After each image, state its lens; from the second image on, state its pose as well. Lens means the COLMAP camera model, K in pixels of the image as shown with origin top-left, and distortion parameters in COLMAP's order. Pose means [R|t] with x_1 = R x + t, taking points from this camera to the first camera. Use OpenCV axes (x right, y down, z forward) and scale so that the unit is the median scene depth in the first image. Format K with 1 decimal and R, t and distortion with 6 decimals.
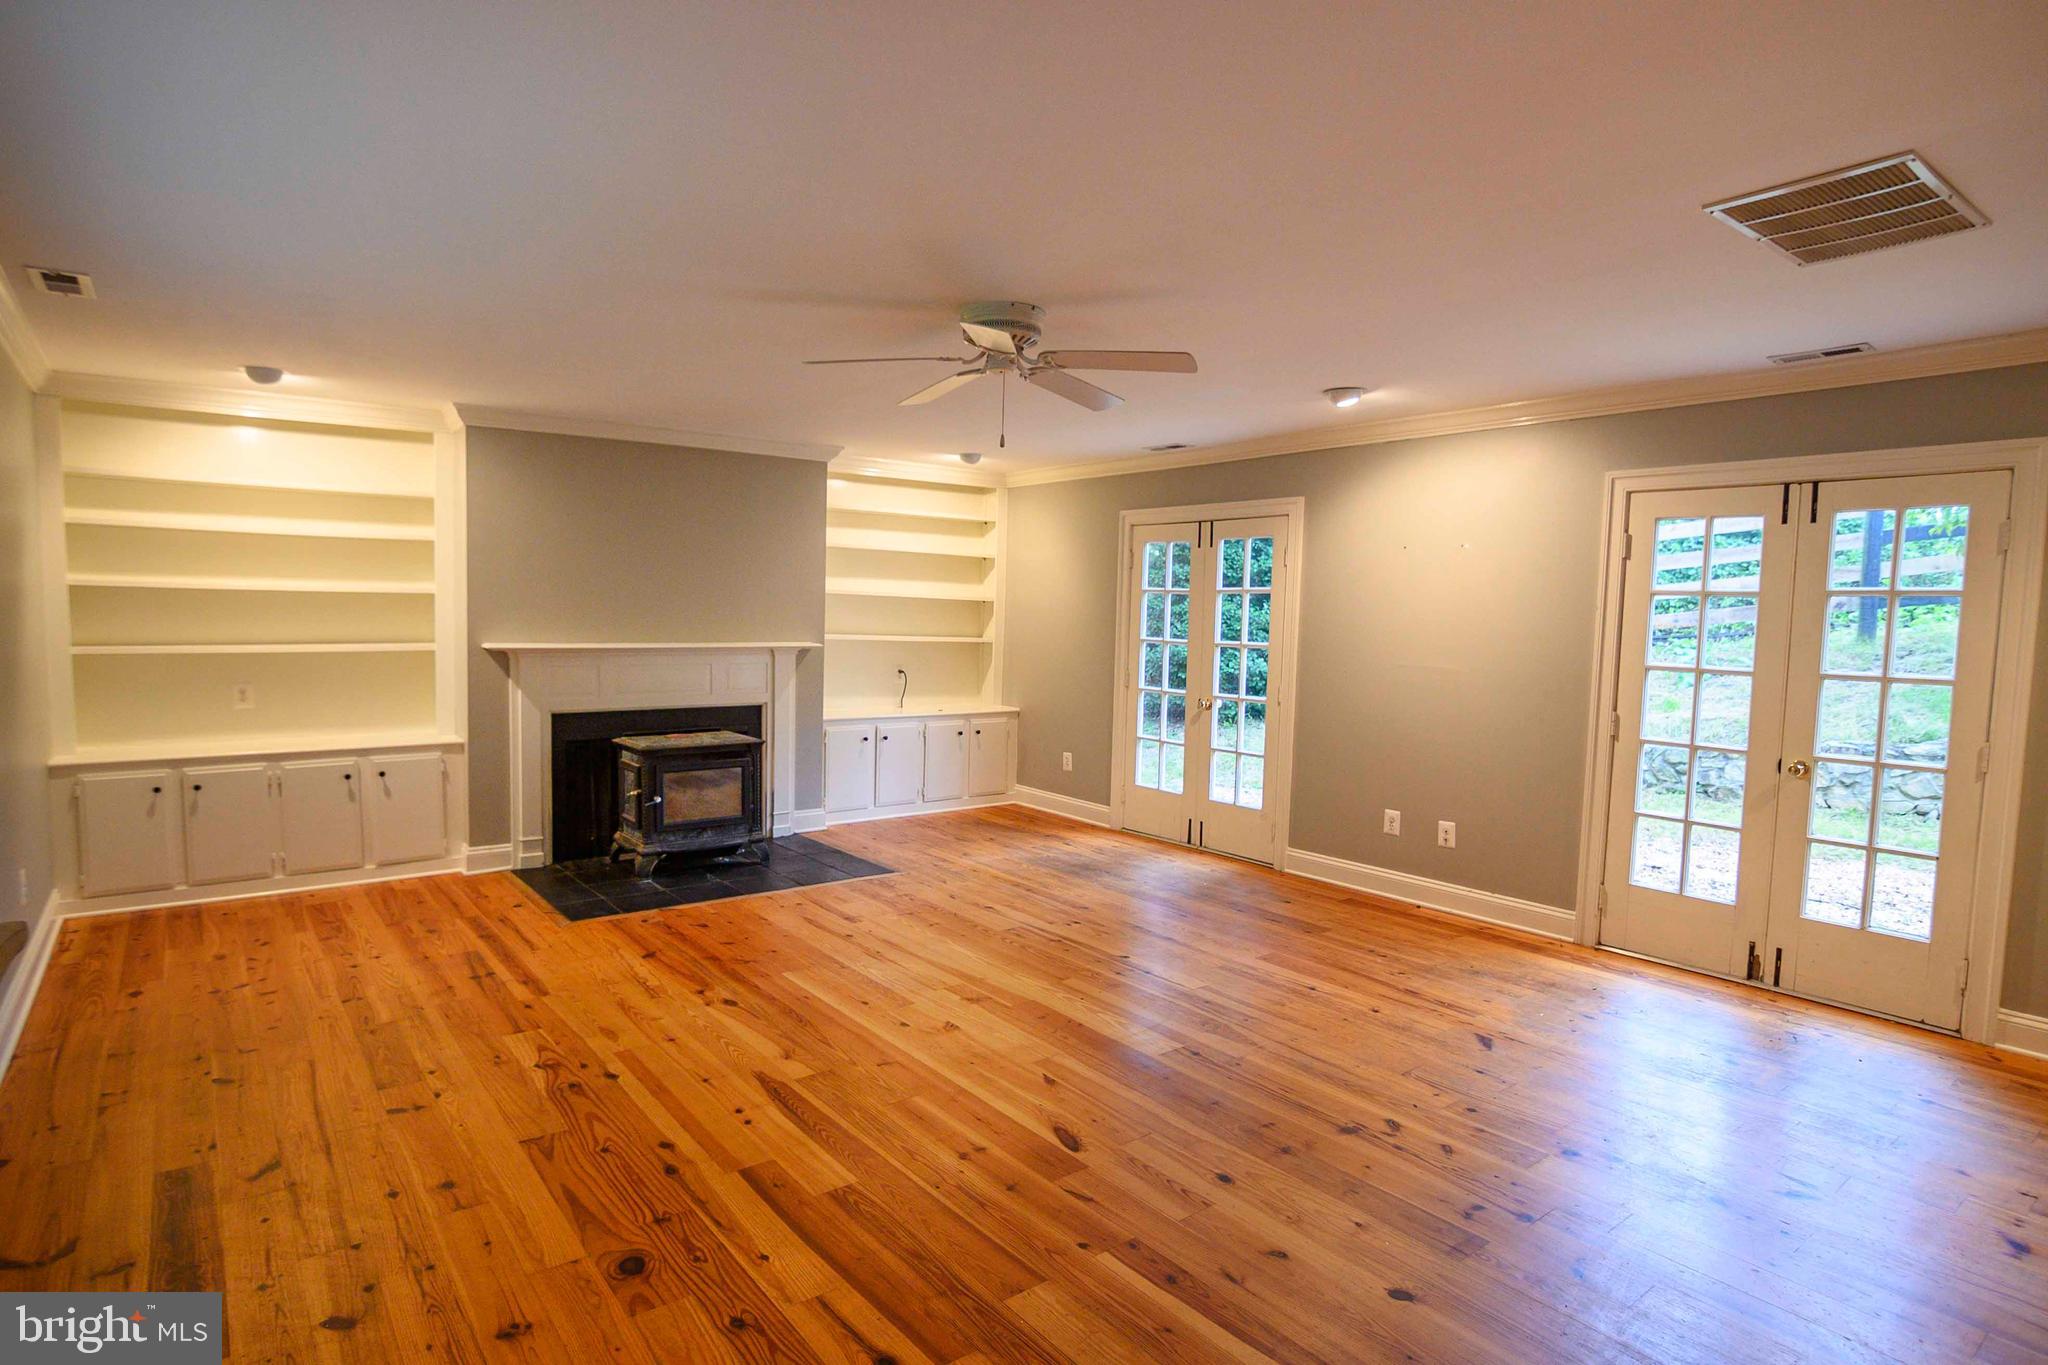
lens RADIAL K [[1080.7, 0, 1010.0], [0, 1080.7, 683.0], [0, 0, 1]] dist [-0.026656, 0.000039]
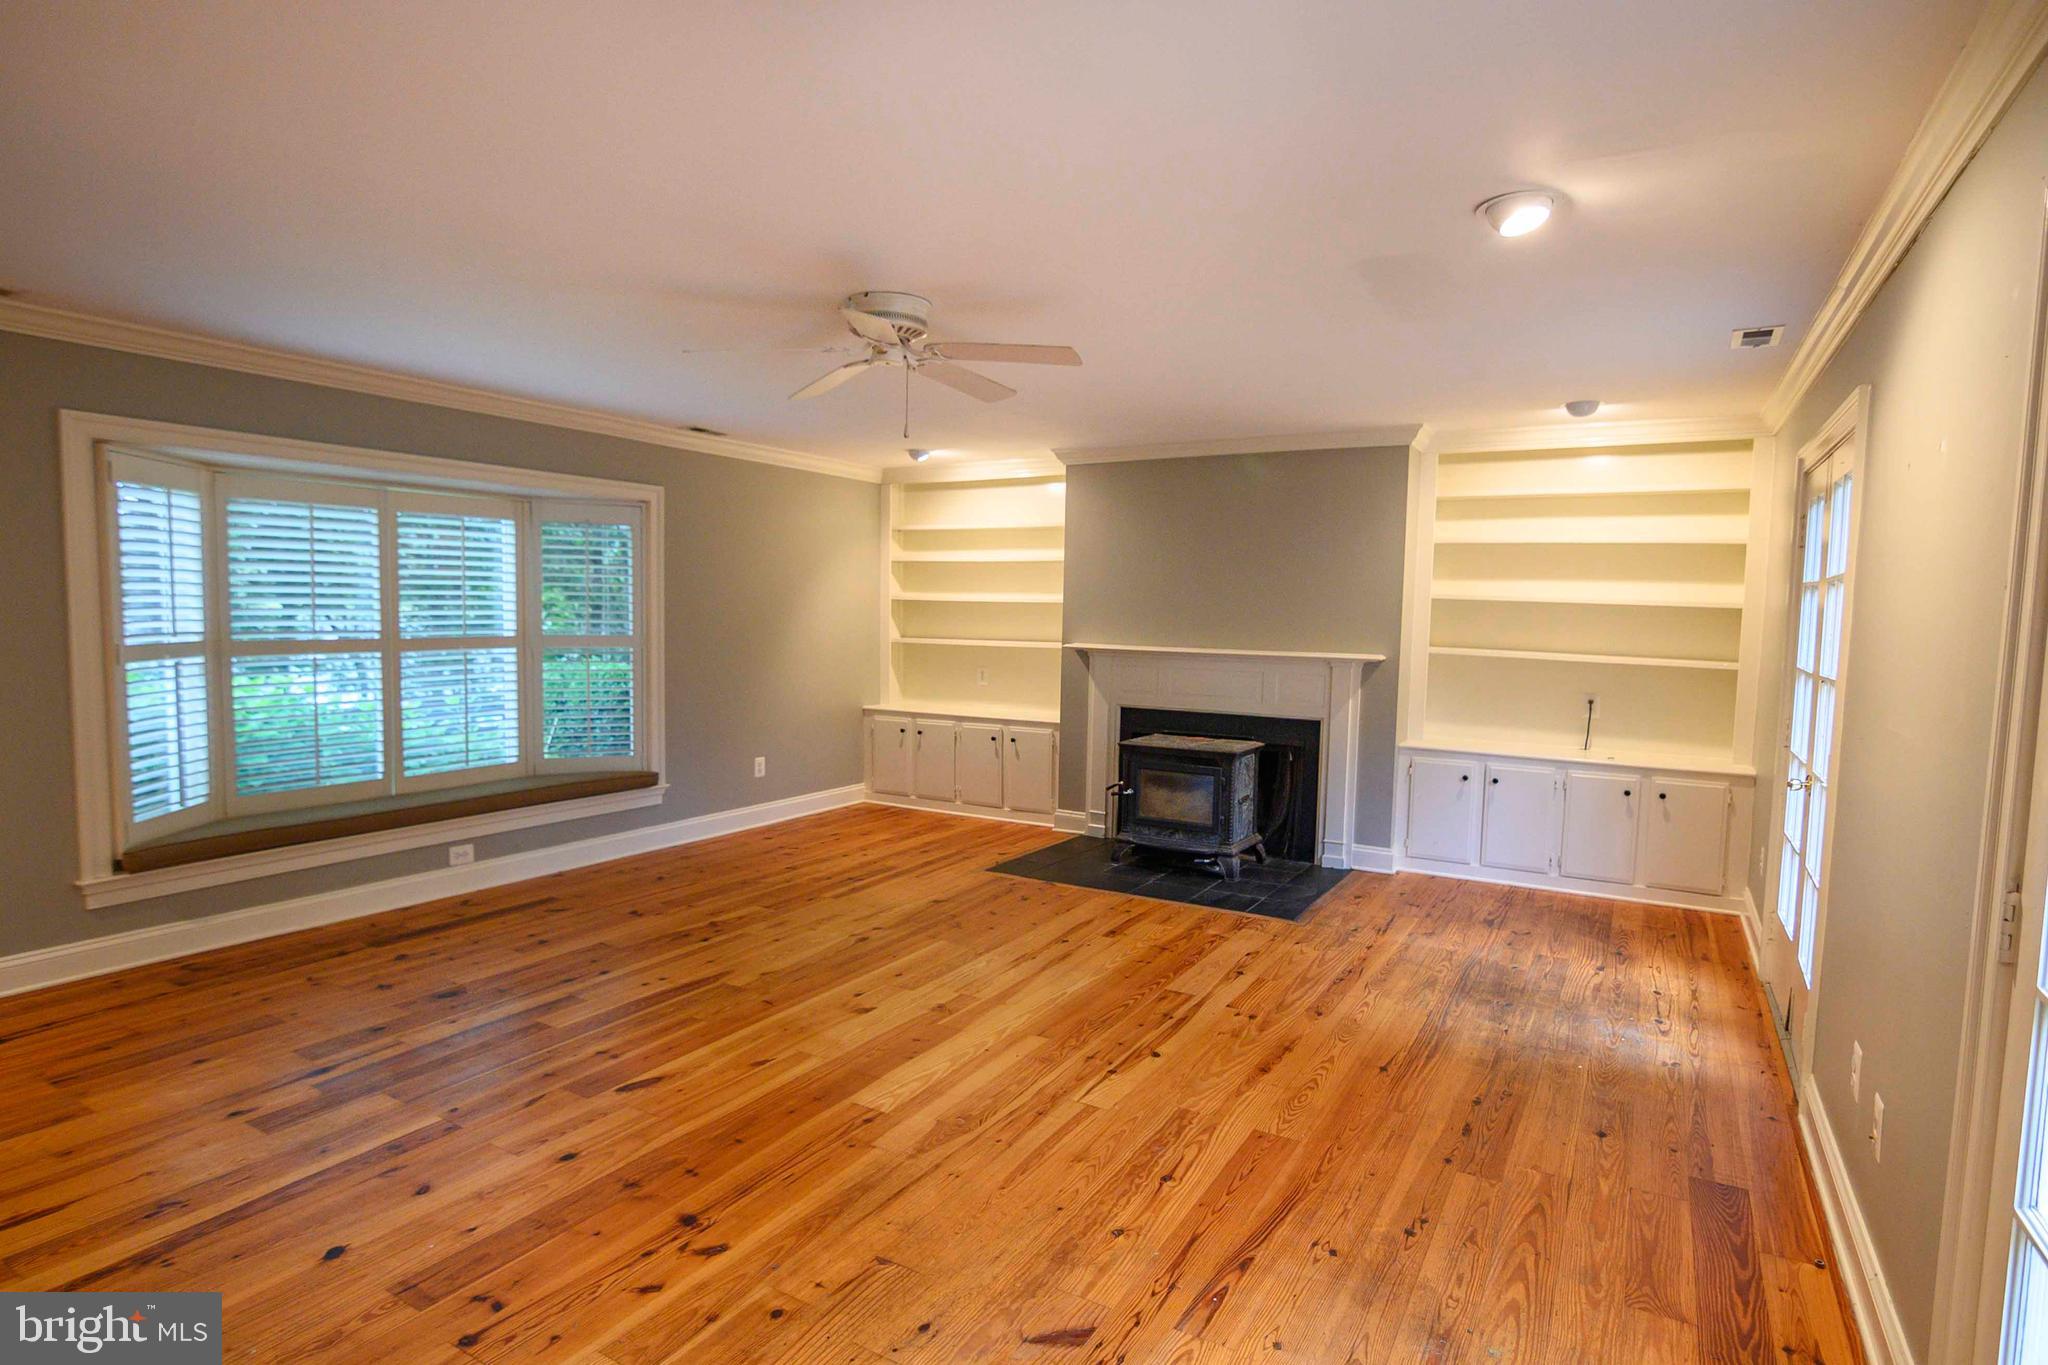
lens RADIAL K [[1080.7, 0, 1010.4], [0, 1080.7, 695.2], [0, 0, 1]] dist [-0.026656, 0.000039]
pose [[0.370727, 0.064825, -0.926477, 0.666203], [-0.072657, 0.996528, 0.040653, -0.024788], [0.925896, 0.052244, 0.374149, 0.517463]]
